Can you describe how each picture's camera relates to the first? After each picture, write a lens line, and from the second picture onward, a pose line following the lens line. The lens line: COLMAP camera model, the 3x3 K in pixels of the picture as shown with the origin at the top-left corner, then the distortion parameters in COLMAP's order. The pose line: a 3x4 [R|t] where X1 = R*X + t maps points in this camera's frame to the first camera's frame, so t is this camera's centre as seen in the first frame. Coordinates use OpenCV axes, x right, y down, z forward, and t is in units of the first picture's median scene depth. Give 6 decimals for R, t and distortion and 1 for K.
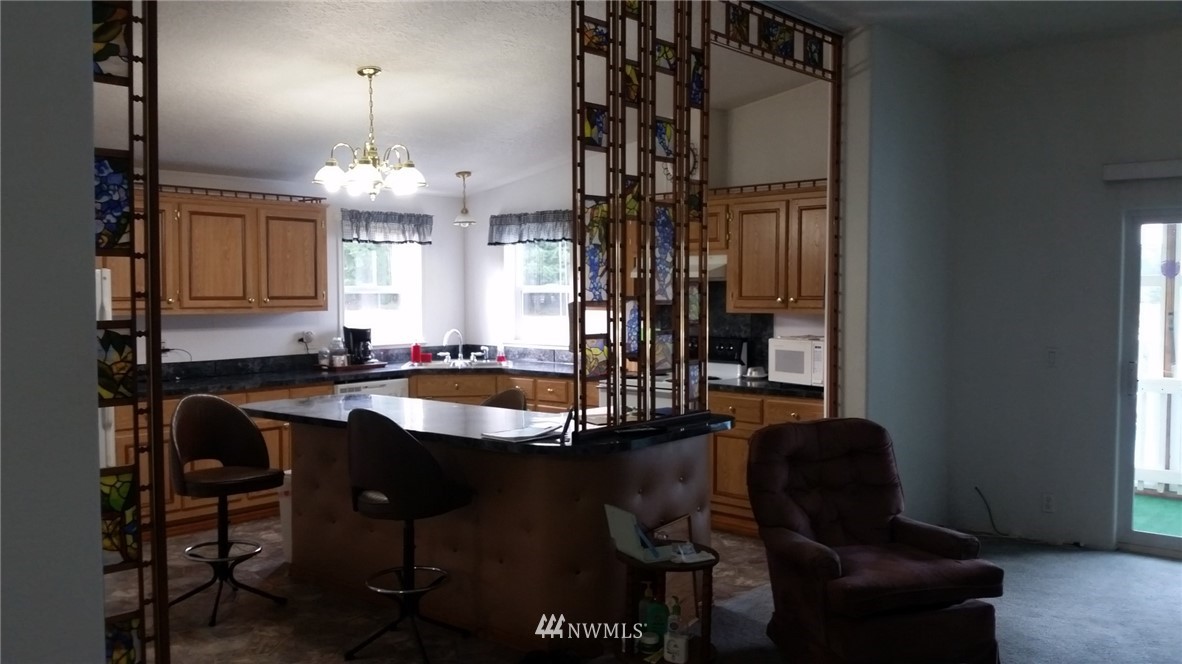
lens RADIAL K [[1001.1, 0, 592.1], [0, 1001.1, 331.9], [0, 0, 1]] dist [0.027654, -0.053056]
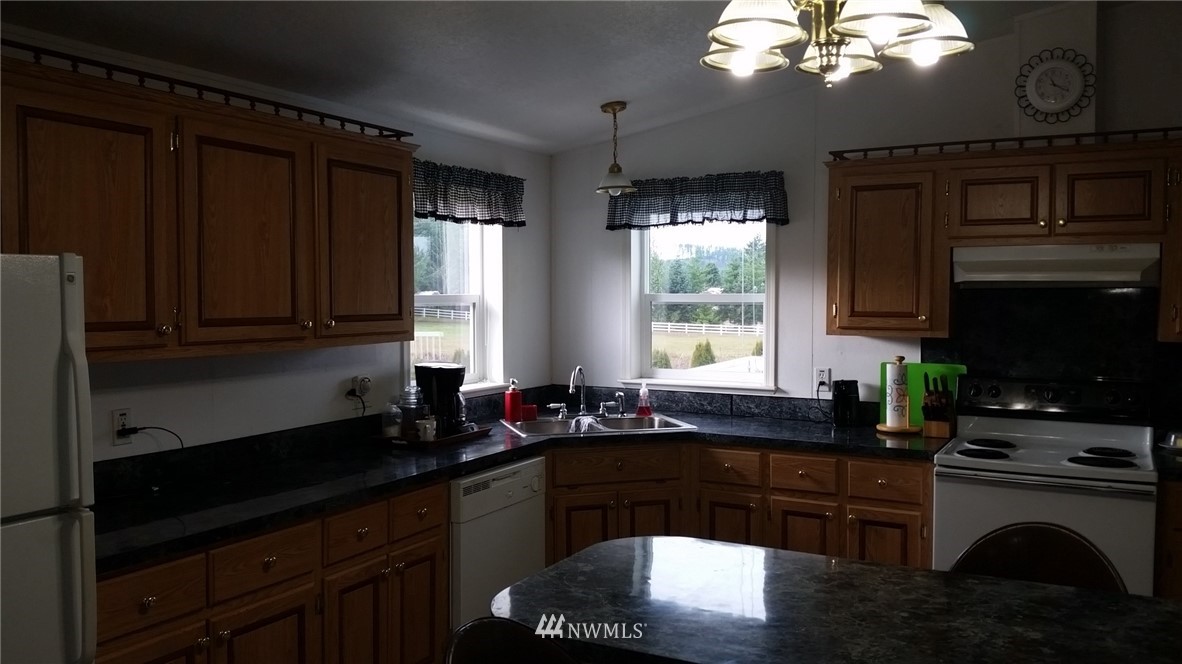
lens RADIAL K [[1001.1, 0, 598.1], [0, 1001.1, 334.1], [0, 0, 1]] dist [0.027654, -0.053056]
pose [[0.979687, -0.008370, 0.200357, -0.291289], [0.008748, 0.999961, -0.001004, -0.024369], [-0.200341, 0.002737, 0.979722, 0.470646]]
